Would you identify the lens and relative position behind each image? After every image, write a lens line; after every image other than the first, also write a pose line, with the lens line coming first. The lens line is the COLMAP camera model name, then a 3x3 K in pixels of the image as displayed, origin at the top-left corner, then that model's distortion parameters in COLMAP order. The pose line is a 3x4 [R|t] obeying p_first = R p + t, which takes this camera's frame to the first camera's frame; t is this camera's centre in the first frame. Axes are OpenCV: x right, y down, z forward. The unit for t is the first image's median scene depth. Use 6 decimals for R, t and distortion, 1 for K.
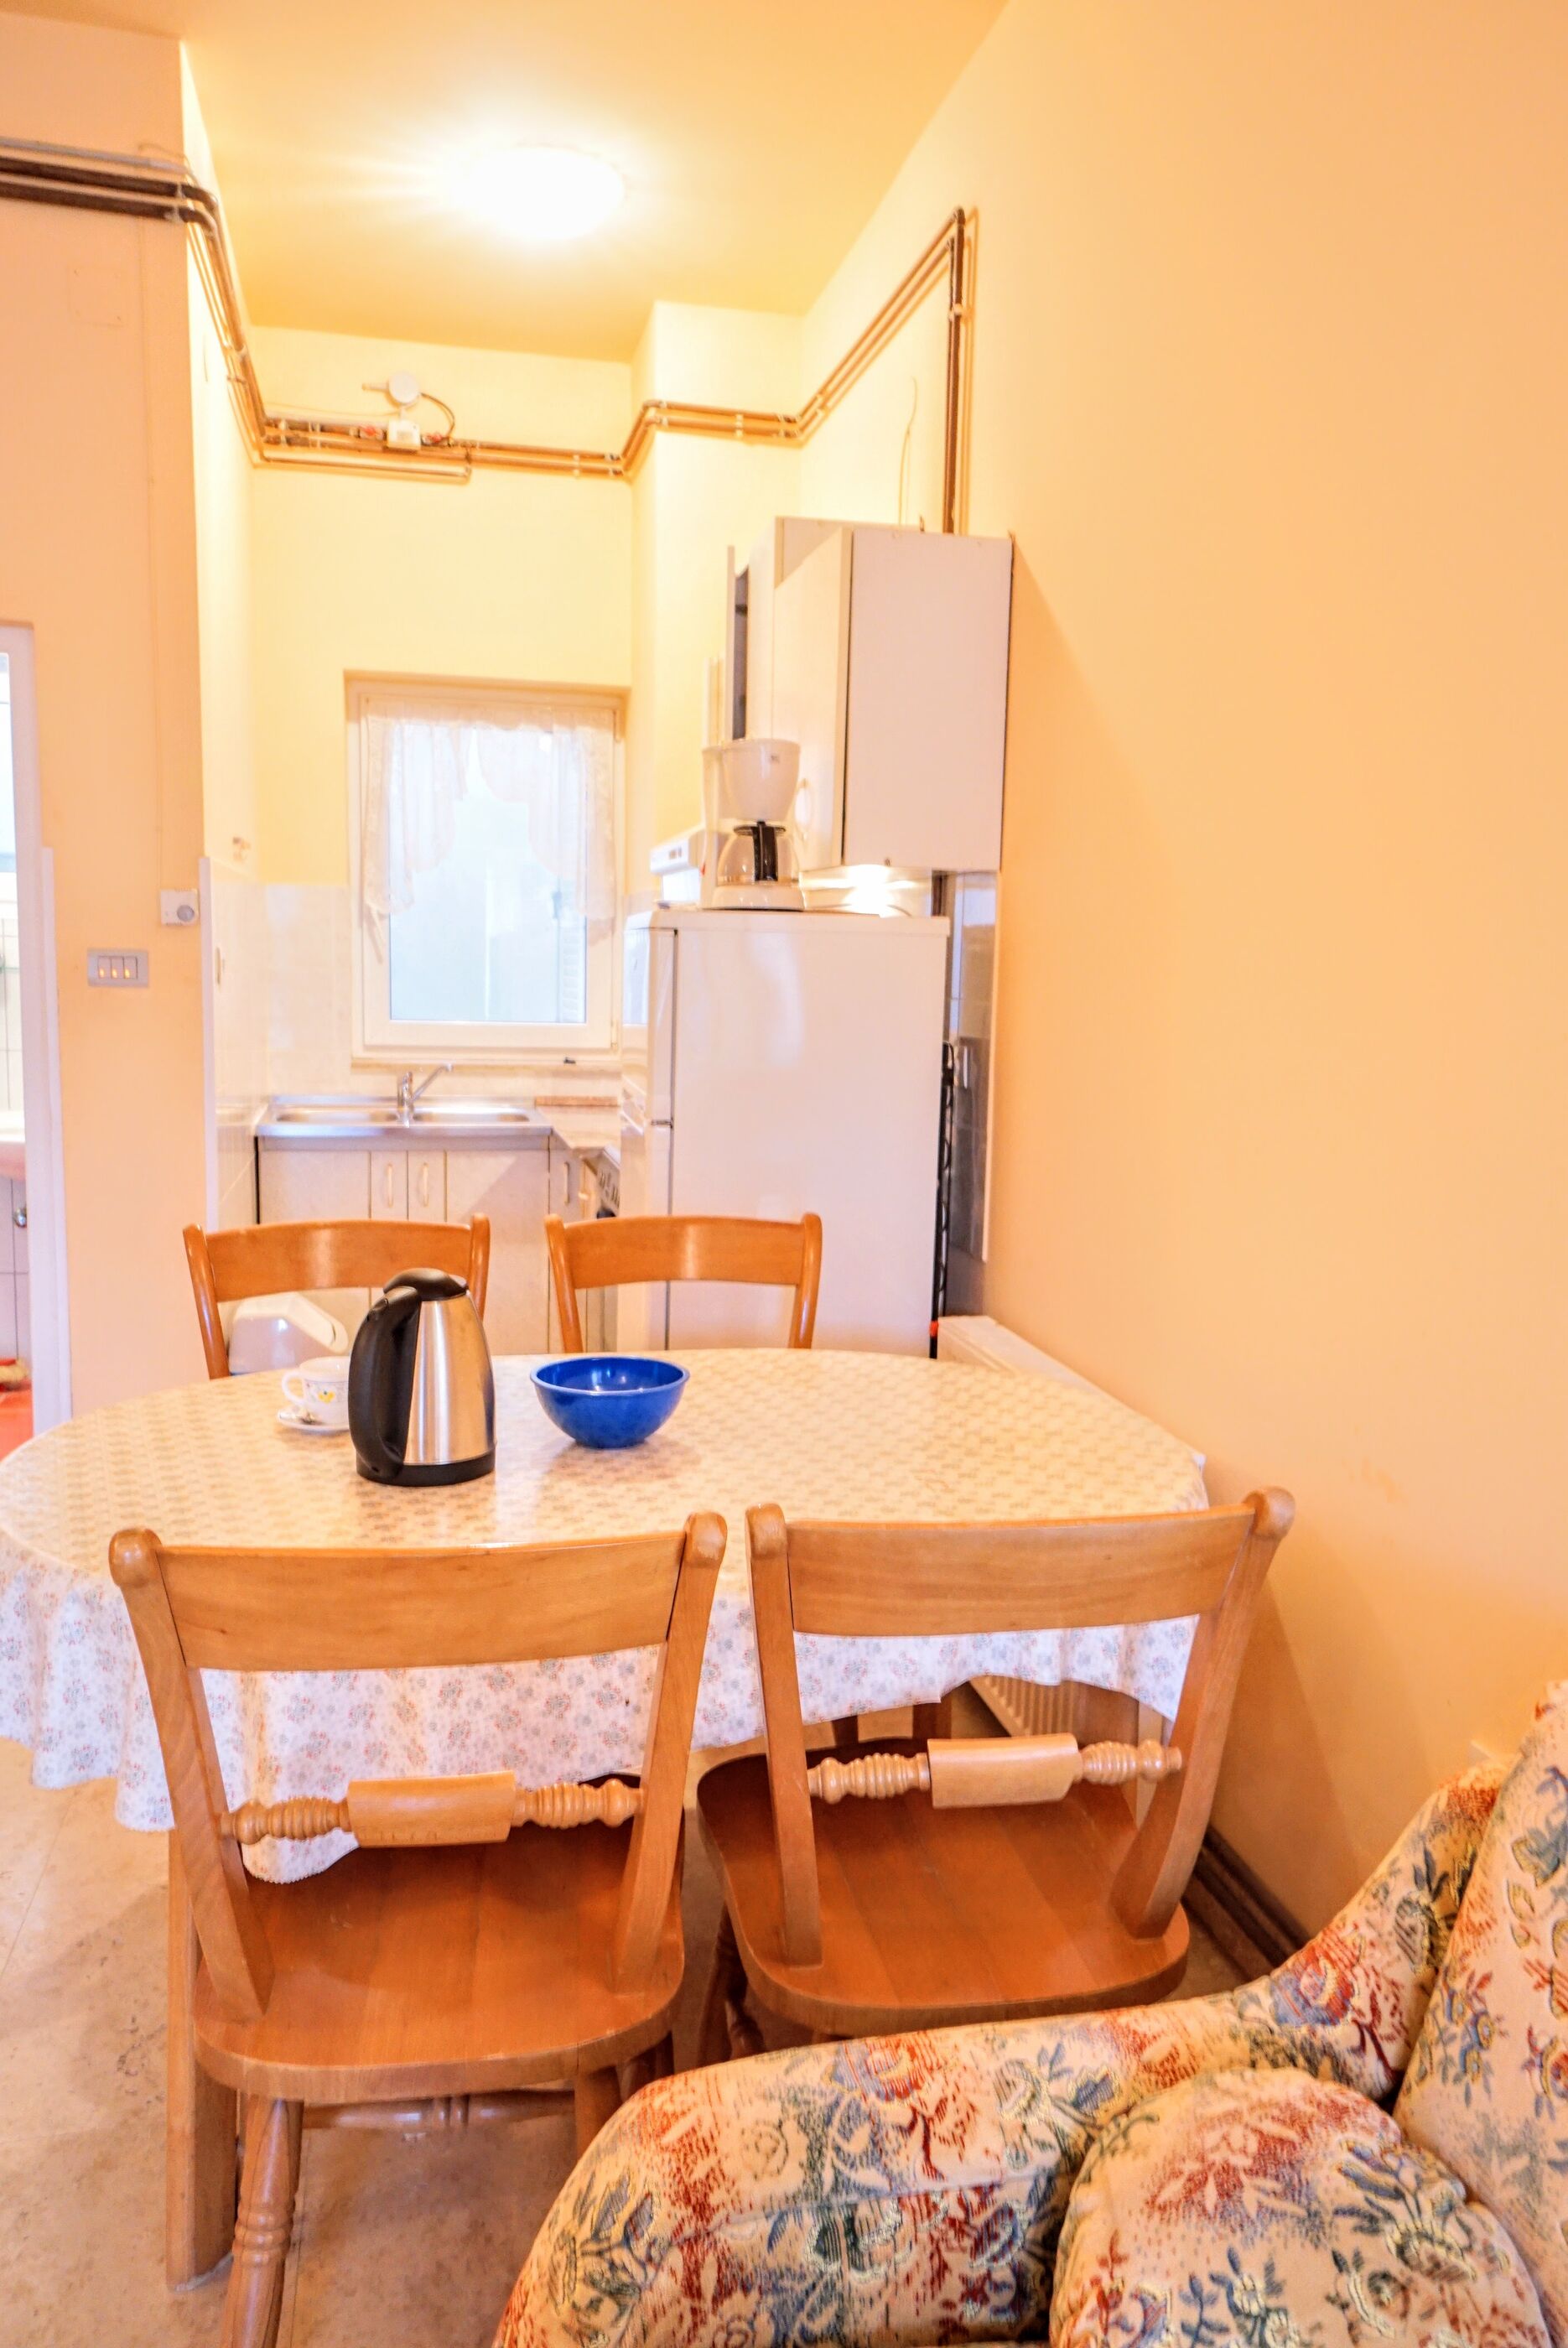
lens RADIAL K [[1768.1, 0, 778.5], [0, 1768.1, 1185.6], [0, 0, 1]] dist [0.043567, 0.015990]
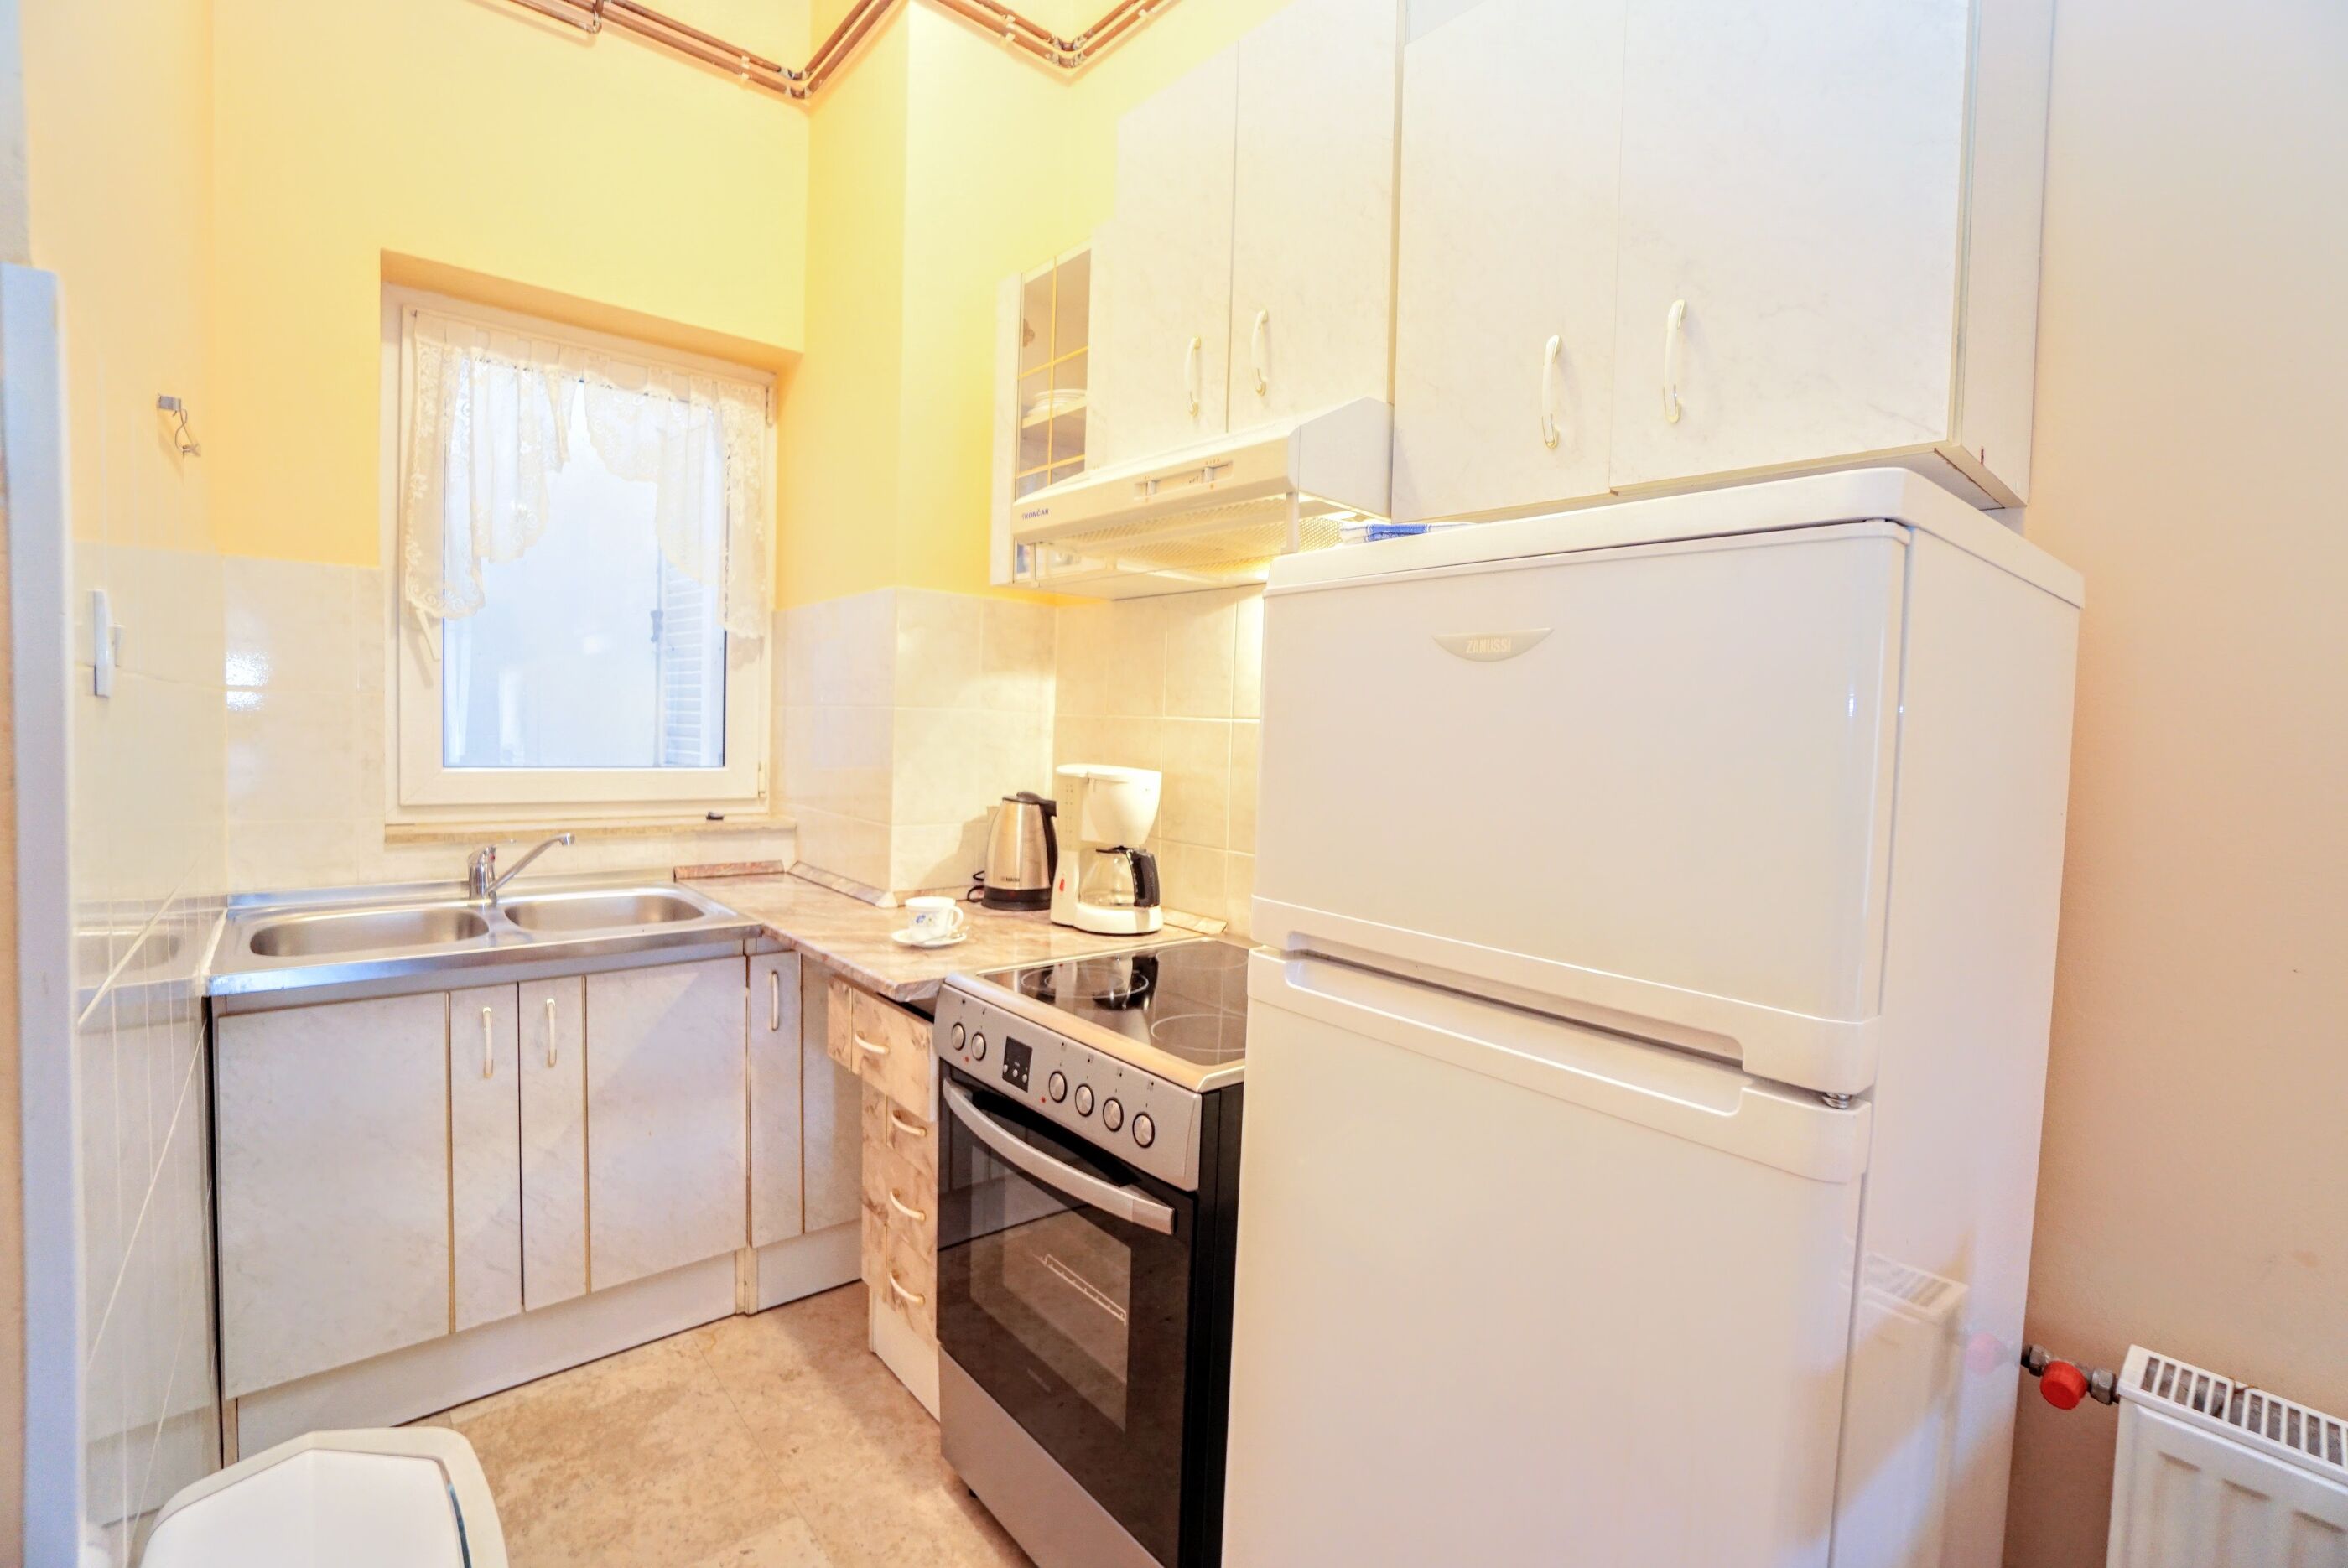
lens RADIAL K [[1043.4, 0, 1179.3], [0, 1043.4, 774.4], [0, 0, 1]] dist [-0.049144, 0.014249]
pose [[0.878270, -0.017572, 0.477842, -0.160827], [0.050791, 0.997099, -0.056686, -0.054640], [-0.475460, 0.074055, 0.876615, 0.522184]]
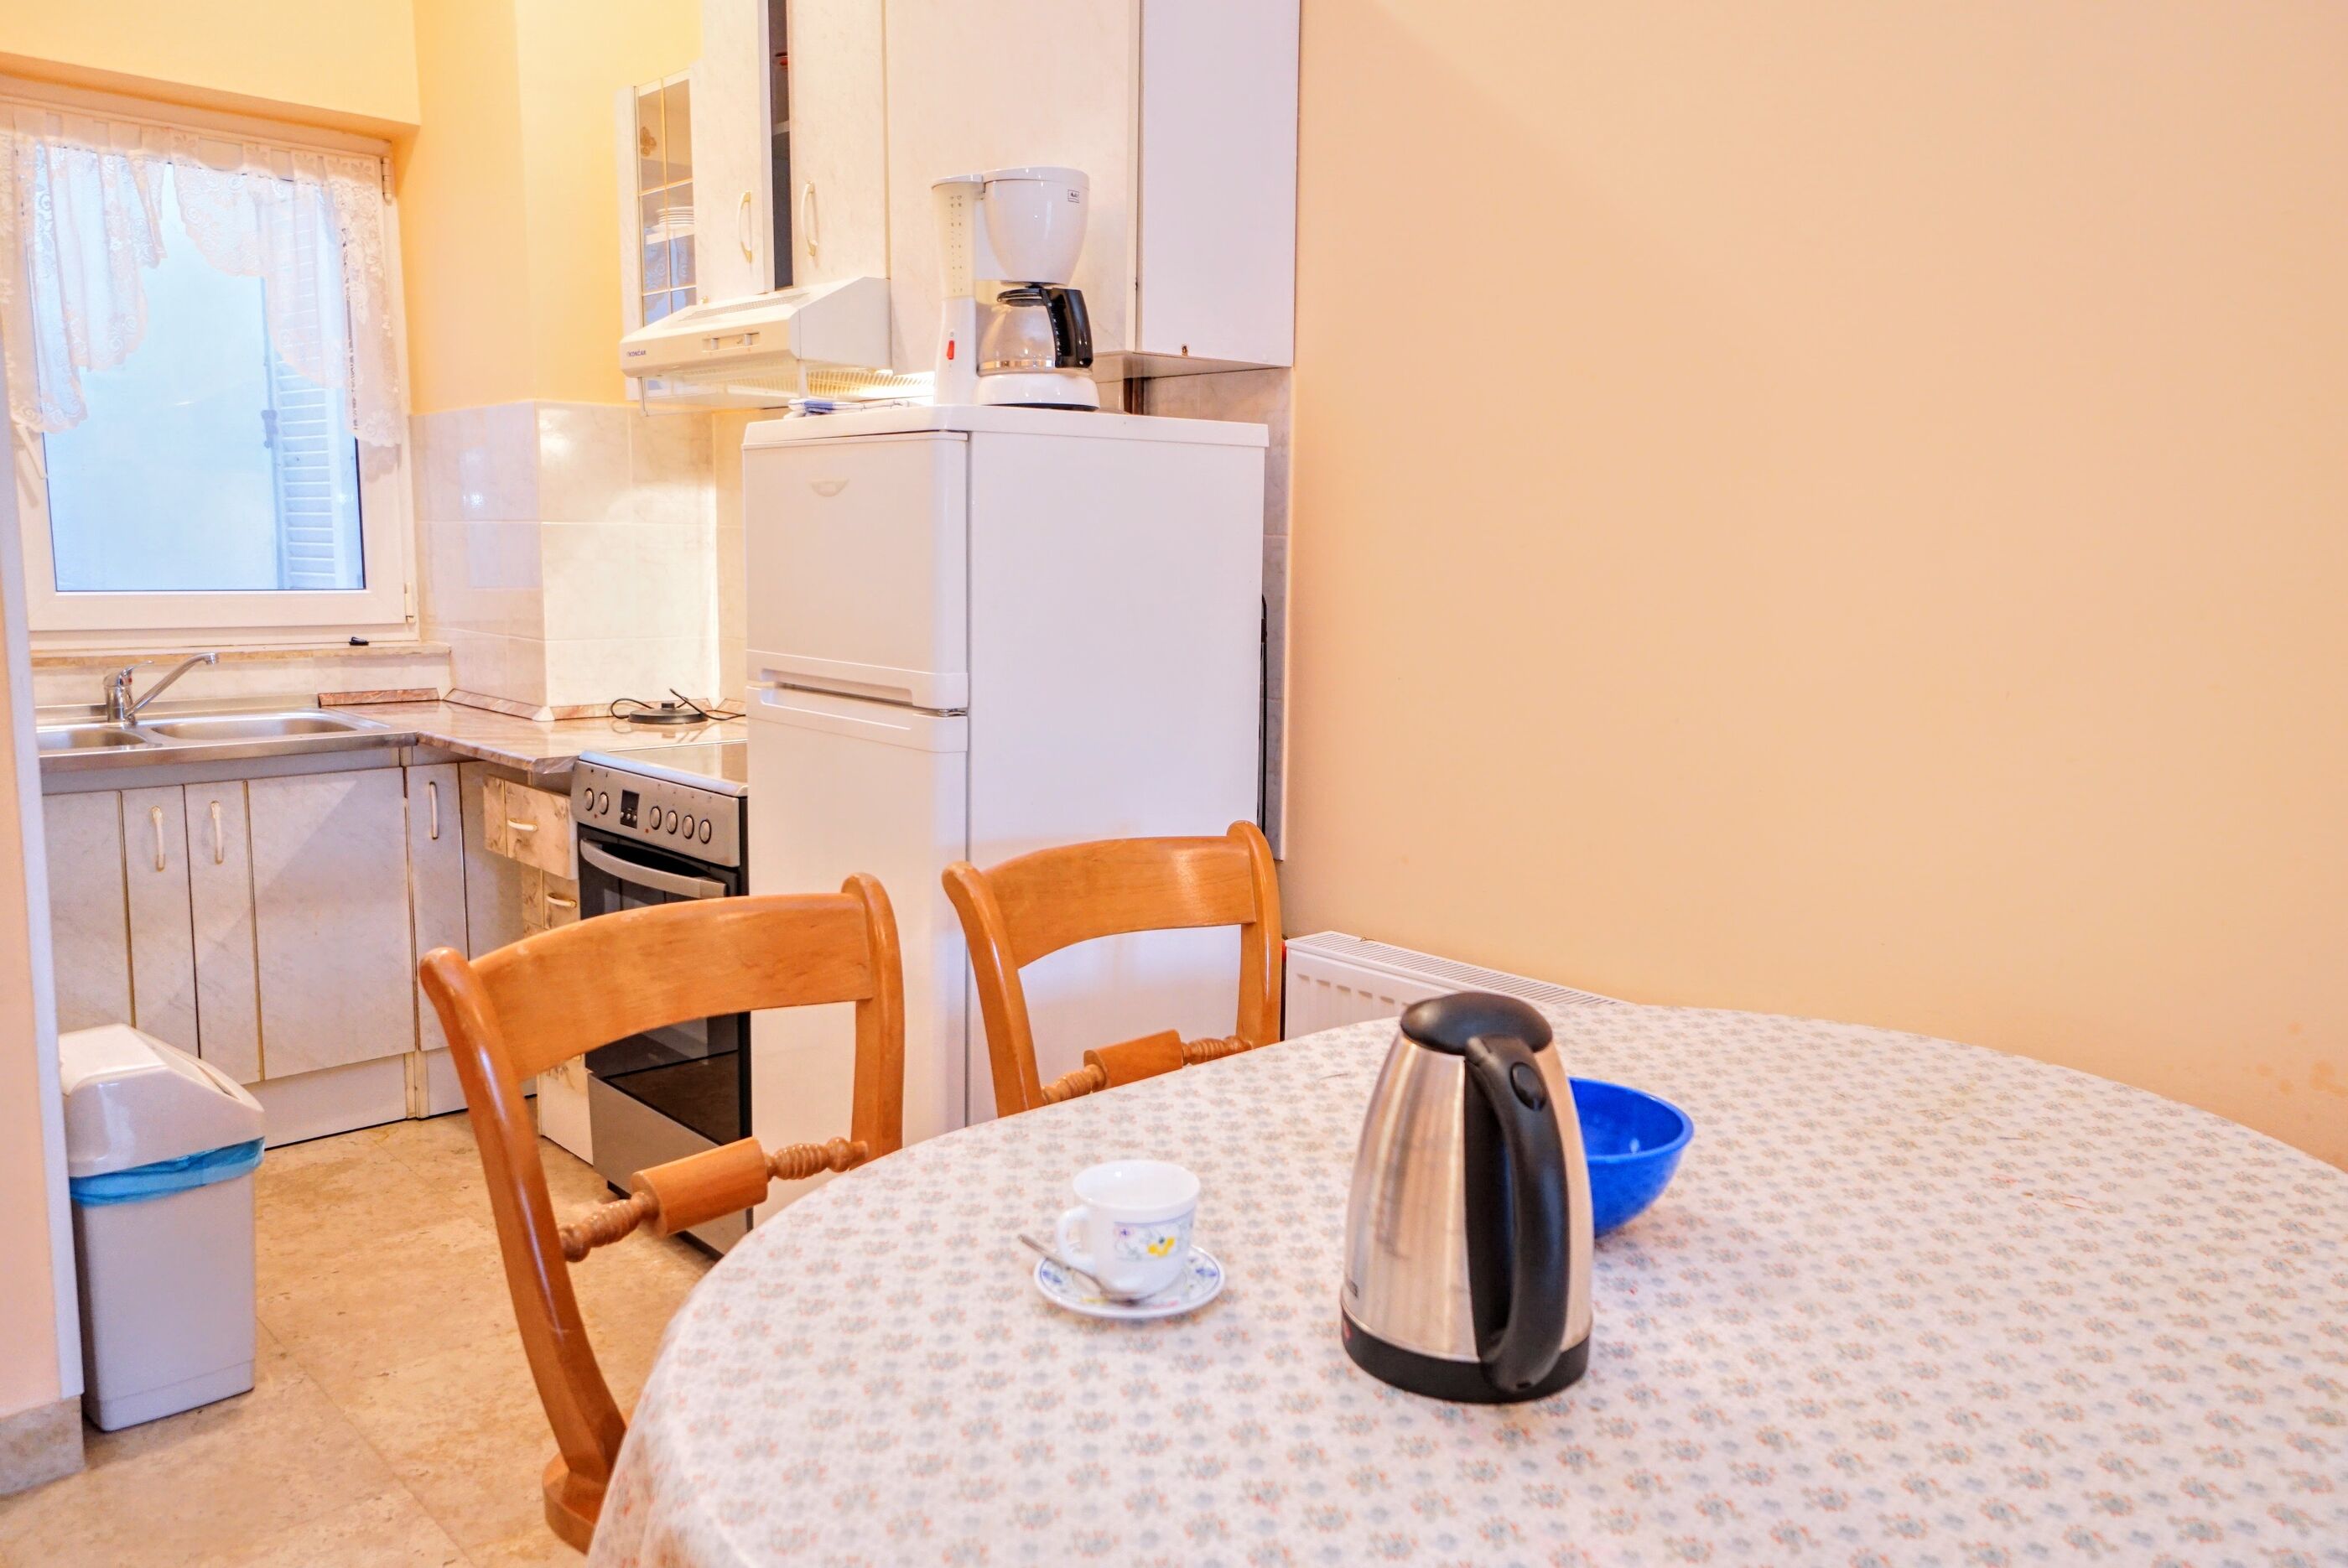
lens RADIAL K [[1768.1, 0, 1175.2], [0, 1768.1, 768.4], [0, 0, 1]] dist [0.043567, 0.015990]
pose [[0.867516, -0.078954, 0.491104, -0.197946], [0.073827, 0.996824, 0.029844, -0.016439], [-0.491901, 0.010367, 0.870590, 0.206185]]
